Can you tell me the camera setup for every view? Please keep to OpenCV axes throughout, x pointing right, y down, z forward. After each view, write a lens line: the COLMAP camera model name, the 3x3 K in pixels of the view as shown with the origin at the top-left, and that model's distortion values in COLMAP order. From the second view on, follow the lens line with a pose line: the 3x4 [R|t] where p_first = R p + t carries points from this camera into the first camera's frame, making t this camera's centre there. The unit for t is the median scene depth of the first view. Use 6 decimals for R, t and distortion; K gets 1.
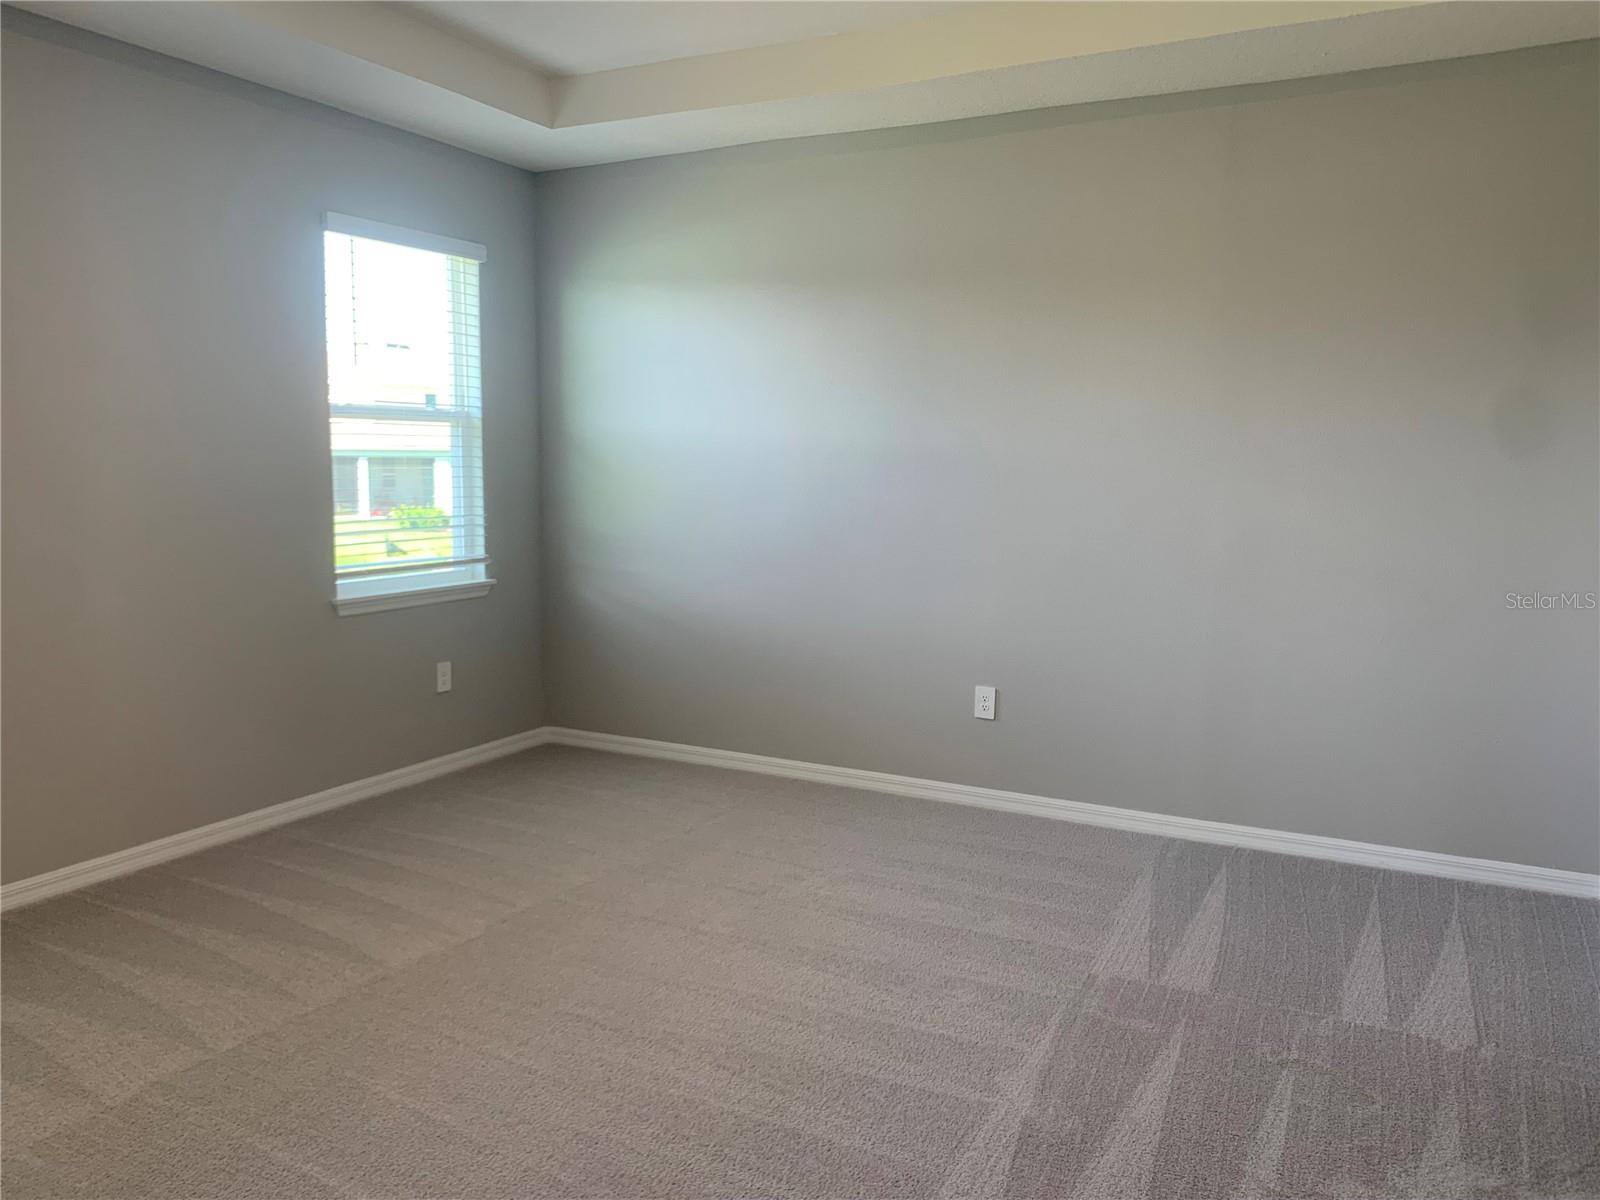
lens RADIAL K [[1217.9, 0, 800.4], [0, 1217.9, 587.9], [0, 0, 1]] dist [0.010746, -0.001684]
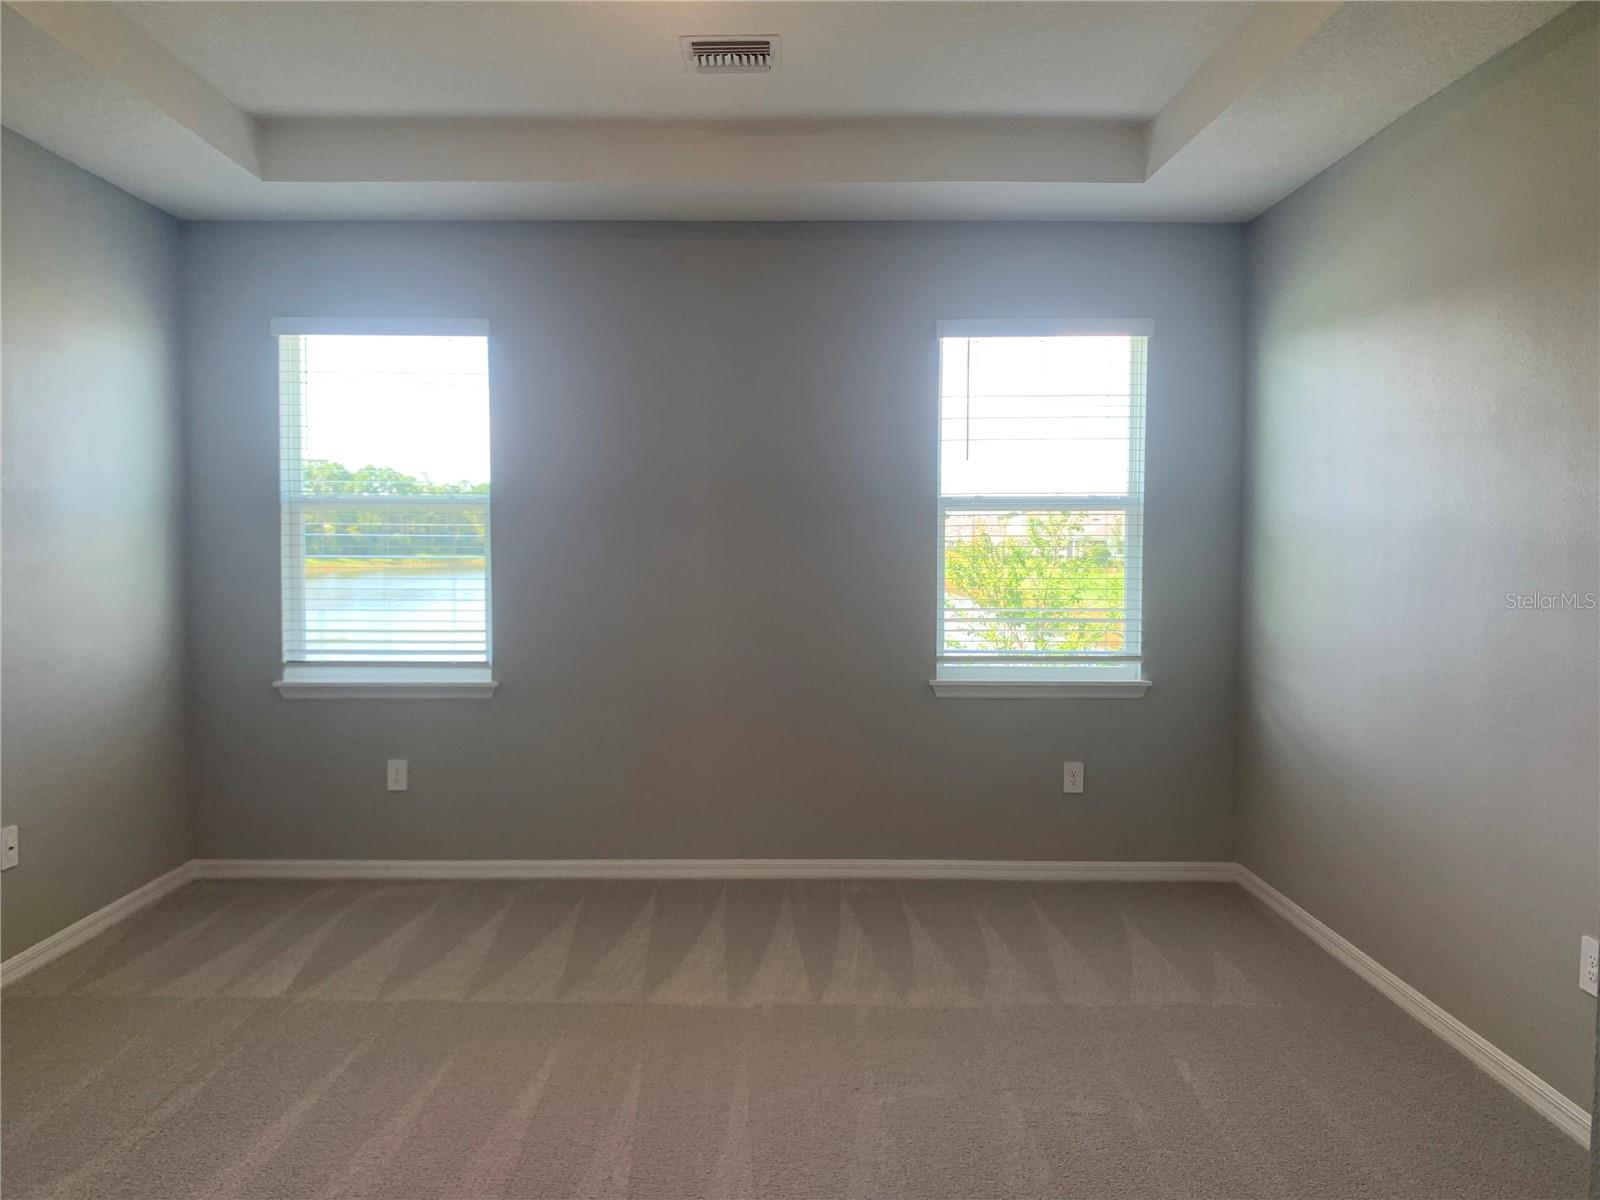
lens RADIAL K [[1217.9, 0, 800.4], [0, 1217.9, 587.9], [0, 0, 1]] dist [0.010746, -0.001684]
pose [[0.470185, 0.026329, -0.882175, 0.436659], [-0.094607, 0.995299, -0.020719, -0.033457], [0.877483, 0.093201, 0.470465, 0.350853]]
